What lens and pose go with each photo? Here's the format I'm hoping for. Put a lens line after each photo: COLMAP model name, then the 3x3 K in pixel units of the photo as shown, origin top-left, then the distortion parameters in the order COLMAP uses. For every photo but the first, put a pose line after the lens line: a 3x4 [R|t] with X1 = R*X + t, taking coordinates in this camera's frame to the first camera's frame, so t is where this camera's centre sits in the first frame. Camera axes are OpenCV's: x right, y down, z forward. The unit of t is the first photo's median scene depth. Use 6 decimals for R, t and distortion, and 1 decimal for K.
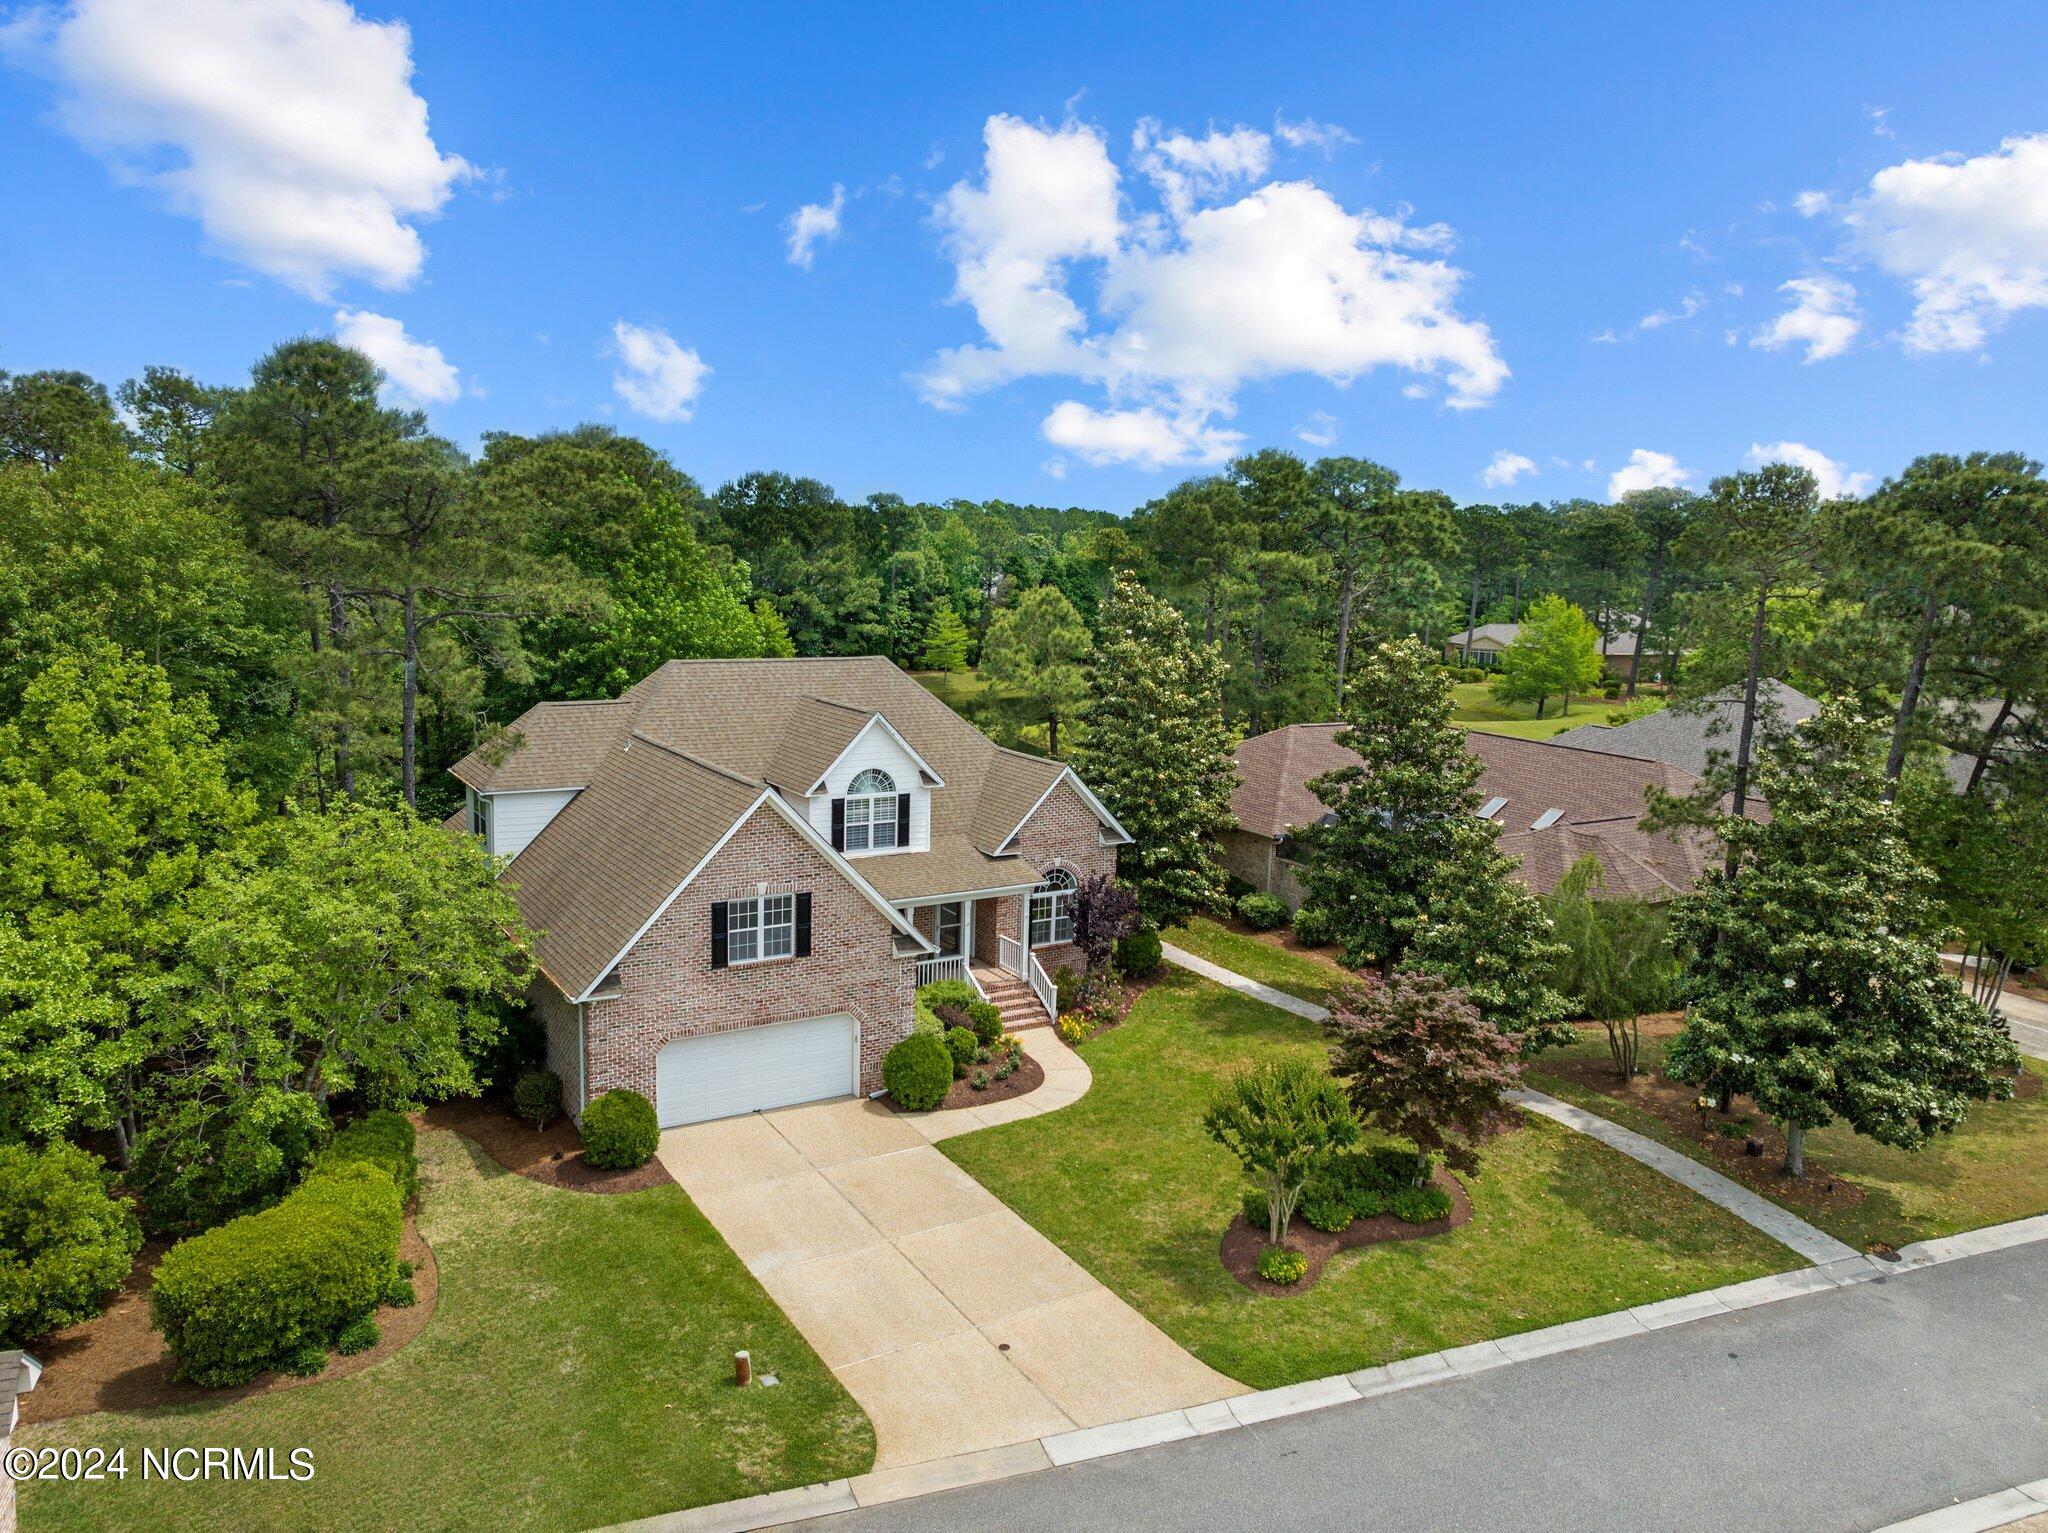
lens RADIAL K [[1489.6, 0, 1031.3], [0, 1489.6, 776.2], [0, 0, 1]] dist [-0.029901, -0.002462]
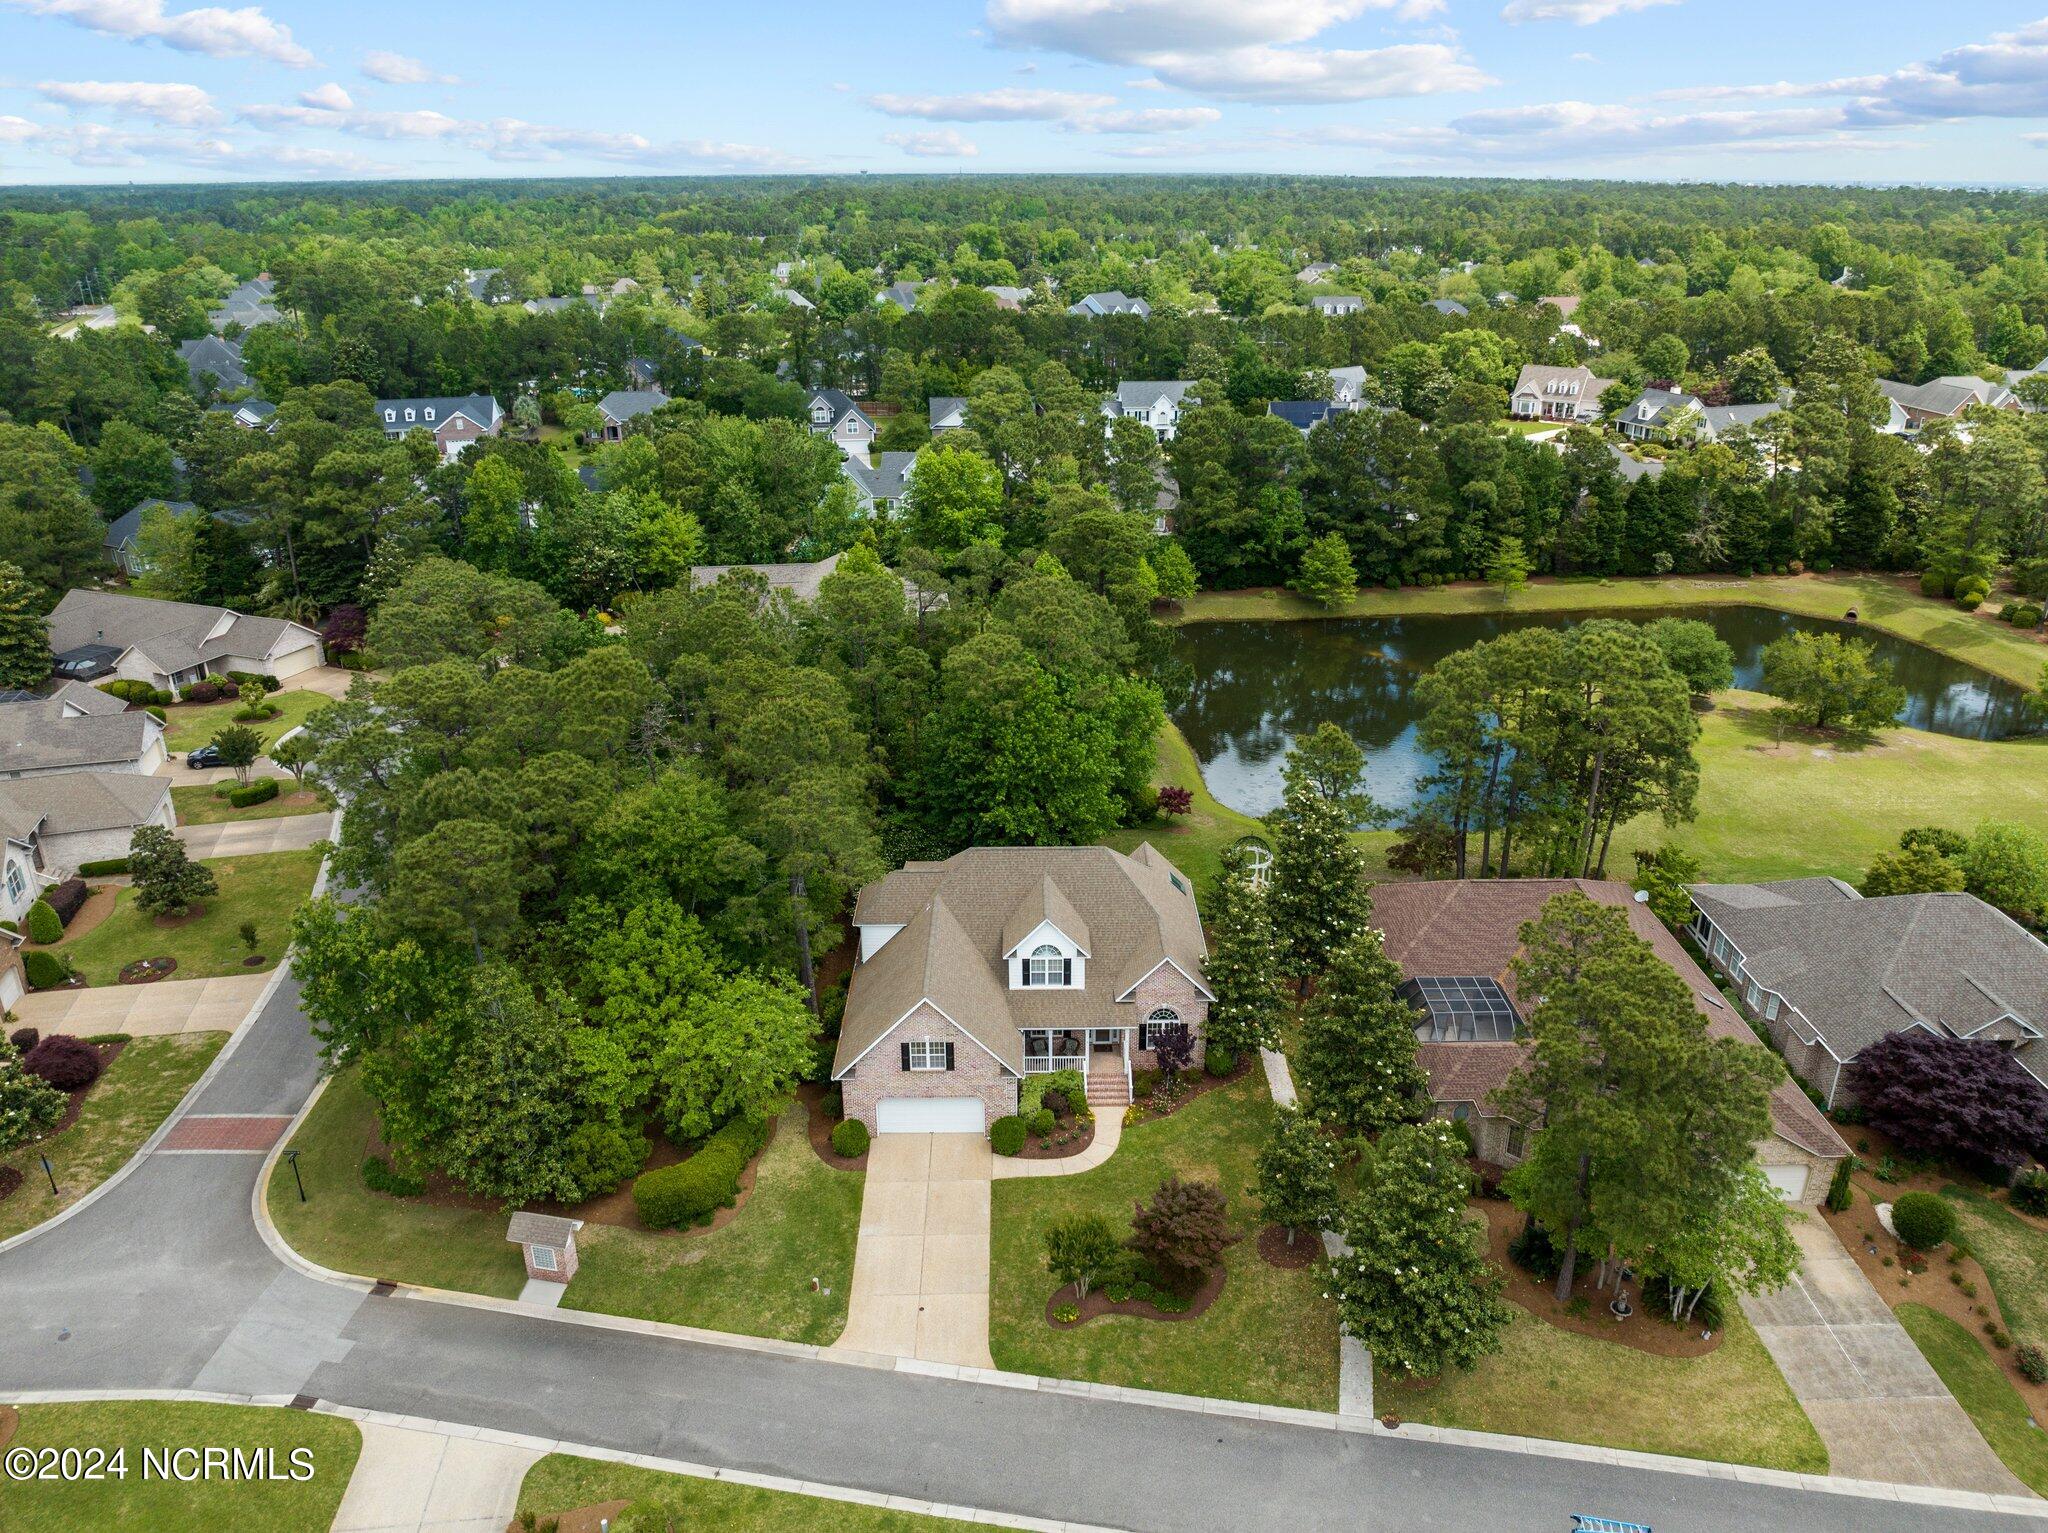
lens RADIAL K [[1461.2, 0, 1024.0], [0, 1461.2, 766.5], [0, 0, 1]] dist [-0.007671, -0.001164]
pose [[0.849427, 0.167982, -0.500256, 0.836862], [-0.053233, 0.970422, 0.235471, -0.736021], [0.525014, -0.173385, 0.833245, -0.498645]]
